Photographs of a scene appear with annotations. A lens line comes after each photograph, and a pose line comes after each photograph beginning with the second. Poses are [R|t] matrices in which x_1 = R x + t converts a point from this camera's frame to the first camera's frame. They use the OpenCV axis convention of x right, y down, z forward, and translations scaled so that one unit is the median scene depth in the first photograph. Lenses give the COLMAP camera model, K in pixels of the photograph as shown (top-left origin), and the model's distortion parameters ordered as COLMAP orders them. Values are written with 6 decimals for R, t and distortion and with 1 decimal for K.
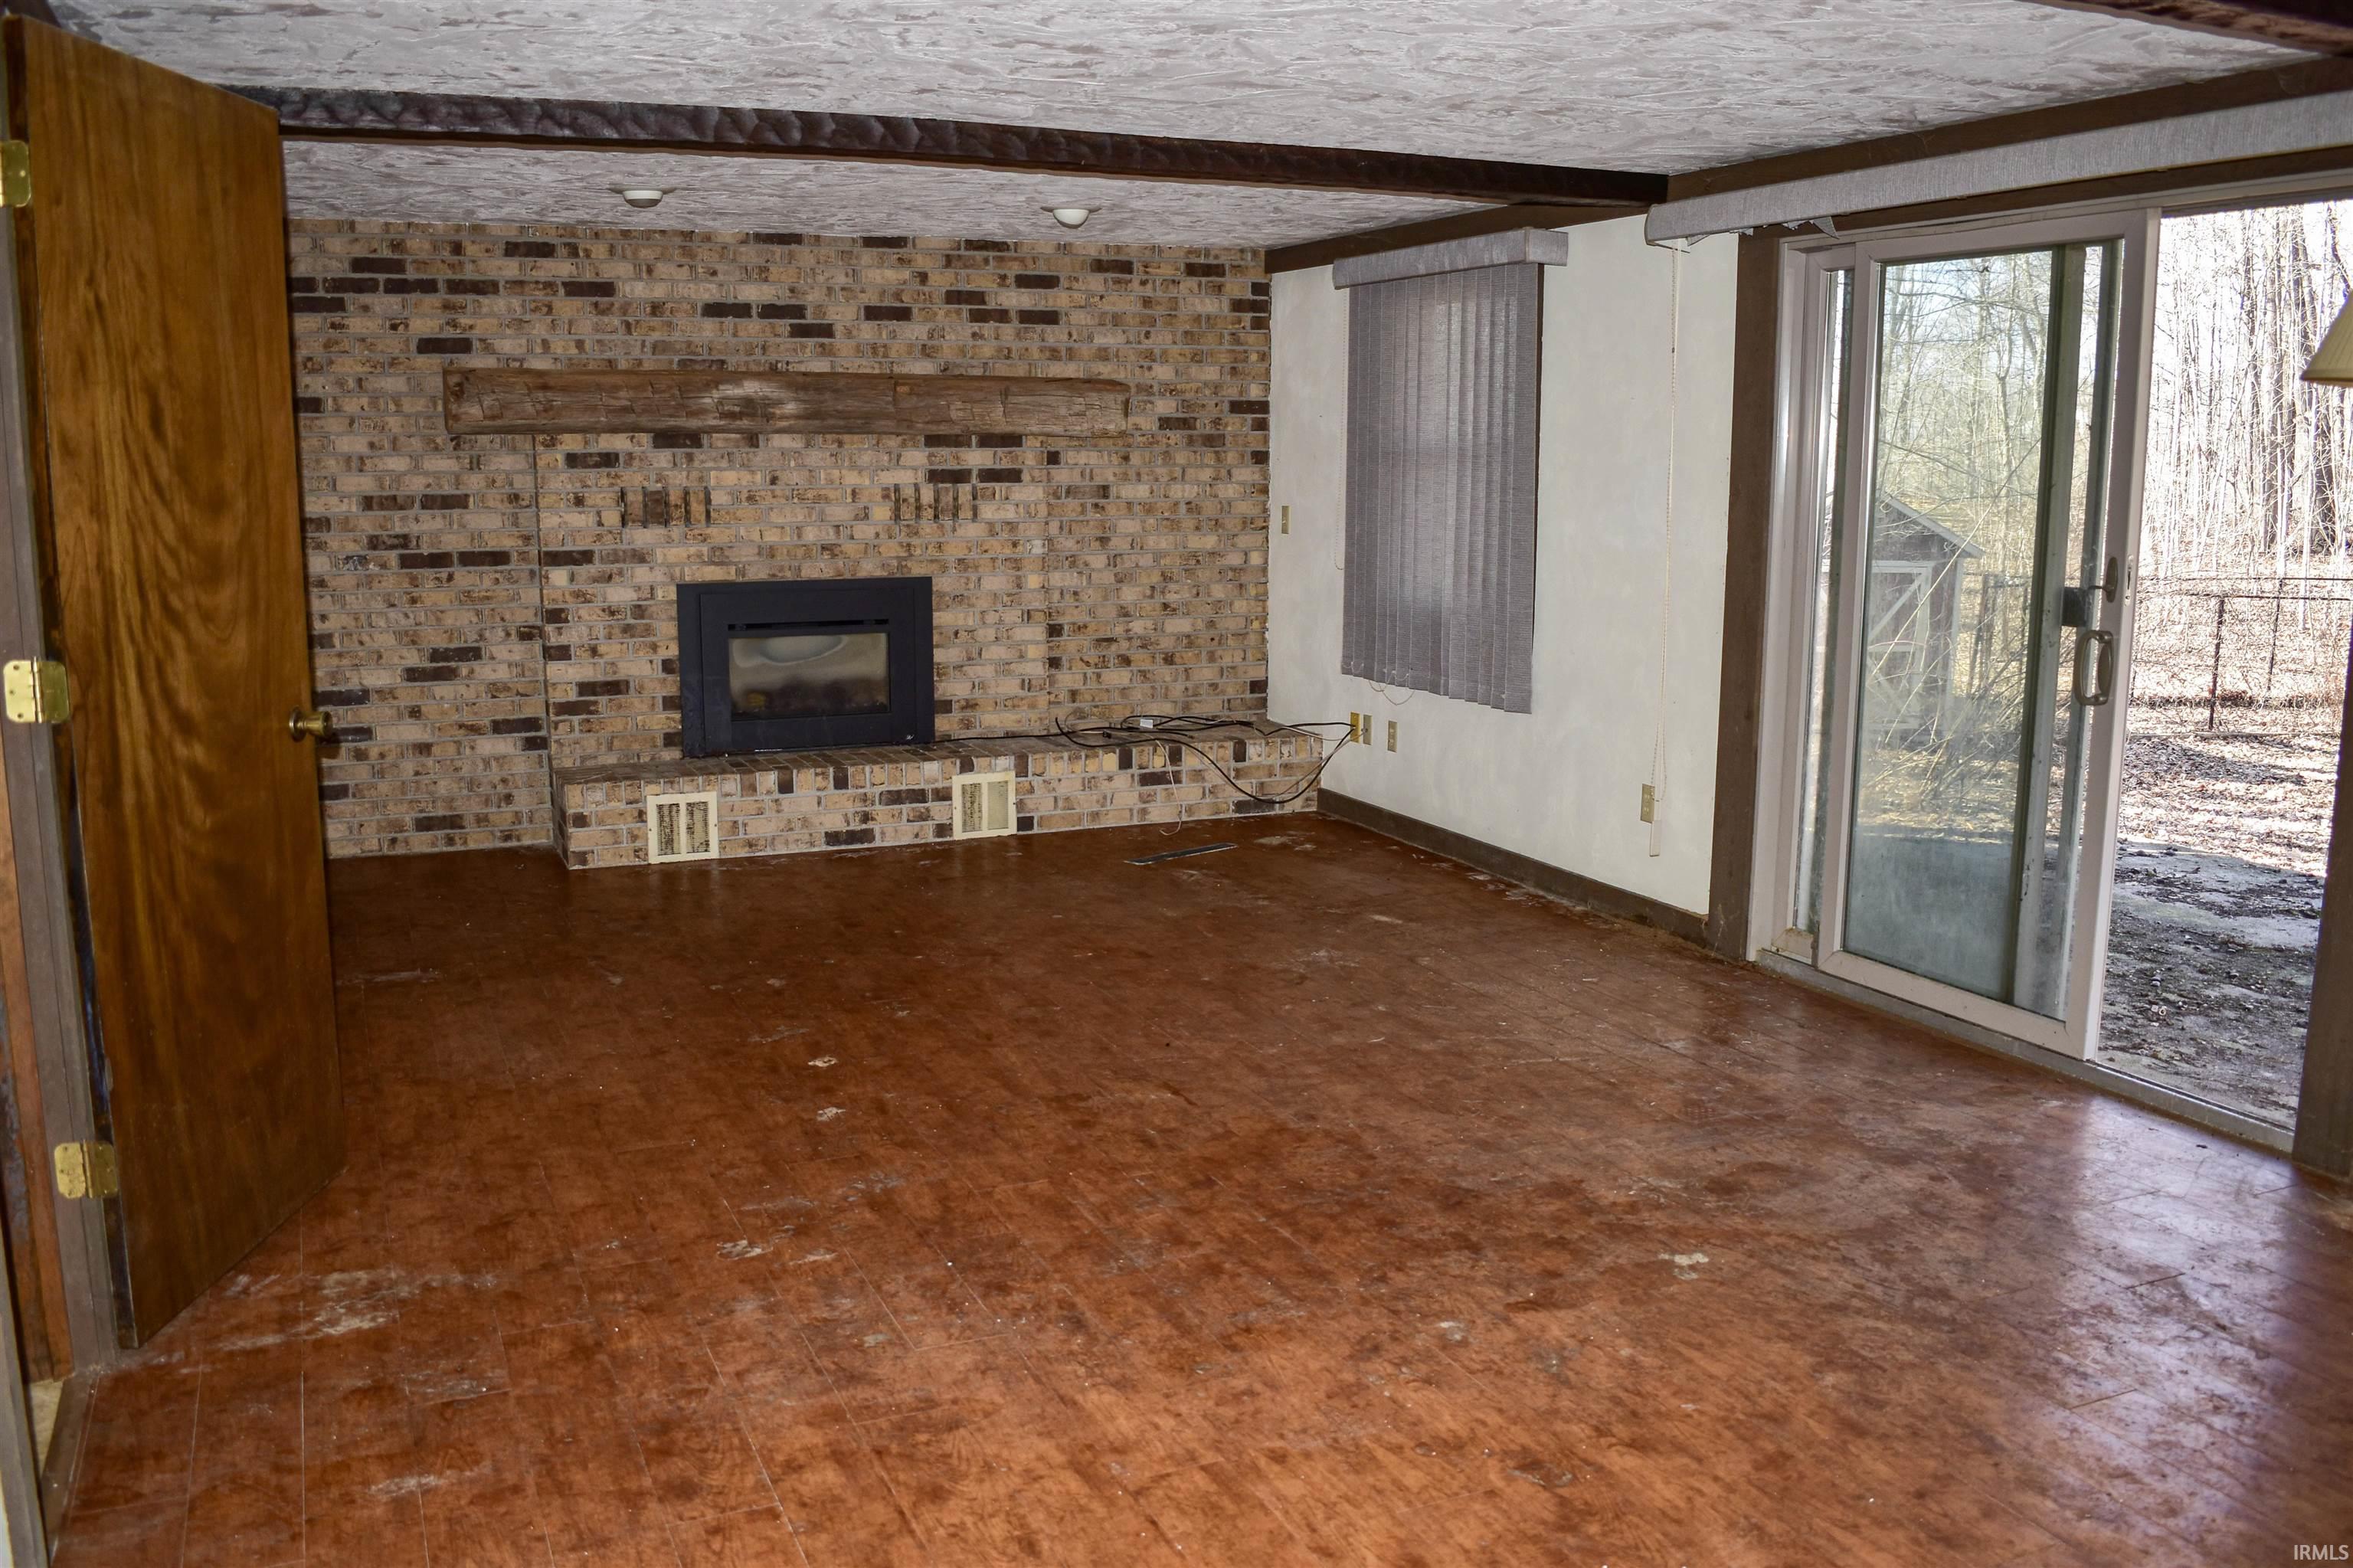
lens RADIAL K [[1963.4, 0, 1176.5], [0, 1963.4, 784.0], [0, 0, 1]] dist [-0.091998, 0.004249]
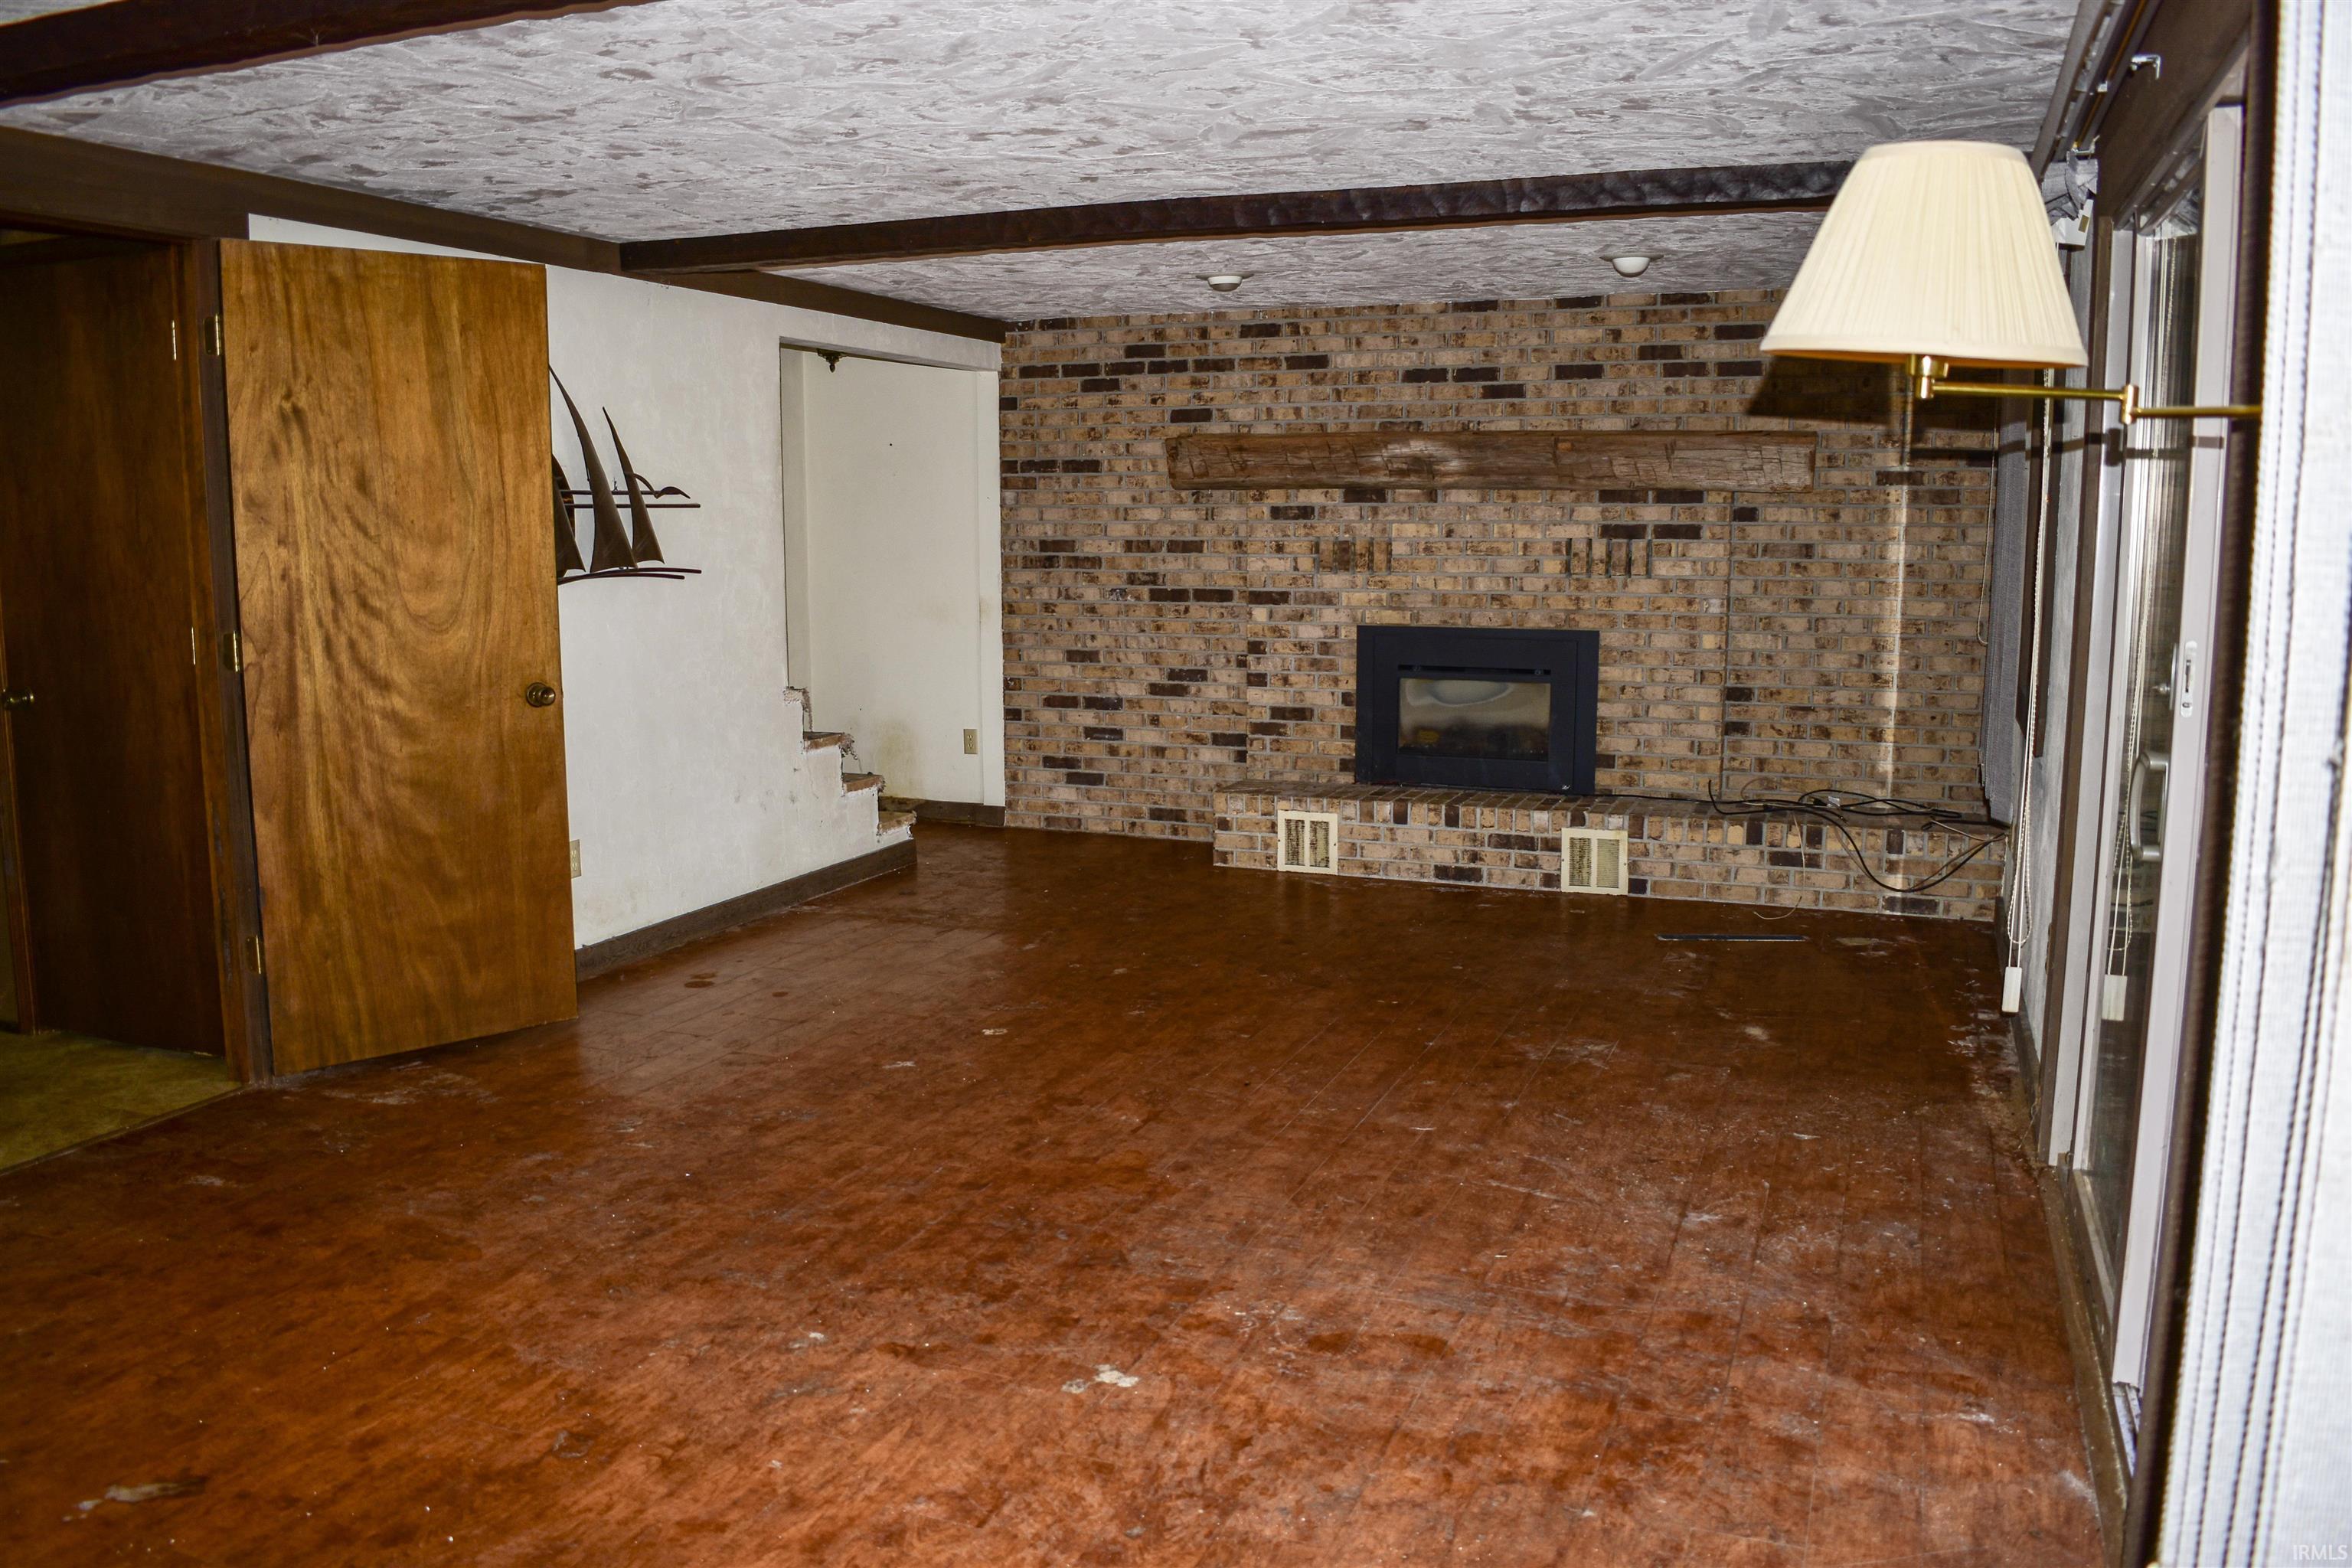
lens RADIAL K [[1853.4, 0, 1176.0], [0, 1853.4, 784.0], [0, 0, 1]] dist [-0.098734, 0.012737]
pose [[0.700303, 0.100164, -0.706783, 0.420807], [-0.116892, 0.992833, 0.024882, -0.027293], [0.704210, 0.065192, 0.706993, 0.192456]]
